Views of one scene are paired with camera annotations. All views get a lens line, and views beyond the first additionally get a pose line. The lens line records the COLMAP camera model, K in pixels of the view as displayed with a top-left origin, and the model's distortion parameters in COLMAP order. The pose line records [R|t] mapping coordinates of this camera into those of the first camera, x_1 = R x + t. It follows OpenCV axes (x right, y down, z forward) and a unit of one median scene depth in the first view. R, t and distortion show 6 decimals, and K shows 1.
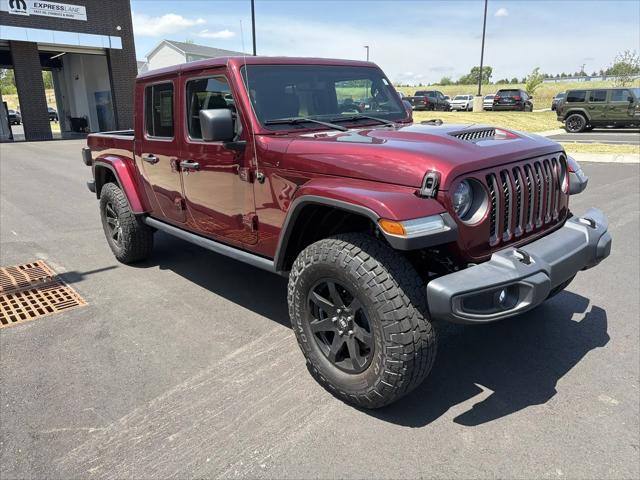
lens RADIAL K [[454.1, 0, 322.2], [0, 454.1, 242.4], [0, 0, 1]] dist [0.030869, -0.039814]
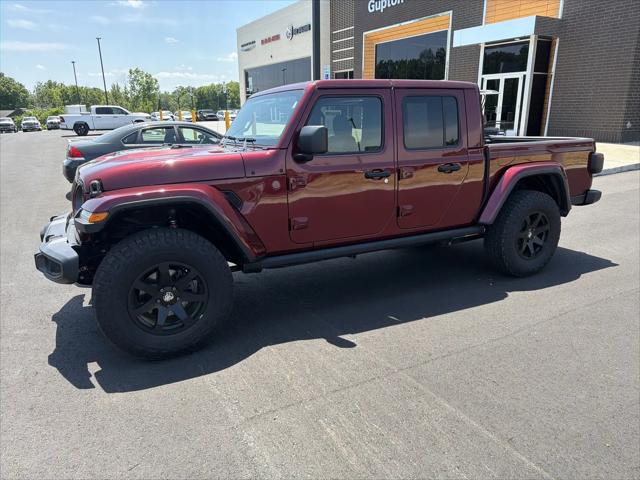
lens RADIAL K [[454.1, 0, 323.8], [0, 454.1, 240.2], [0, 0, 1]] dist [0.030869, -0.039814]
pose [[-0.220989, 0.287371, -0.931977, 1.050987], [-0.250159, 0.906931, 0.338965, -0.425769], [0.942648, 0.308050, -0.128533, 1.245232]]
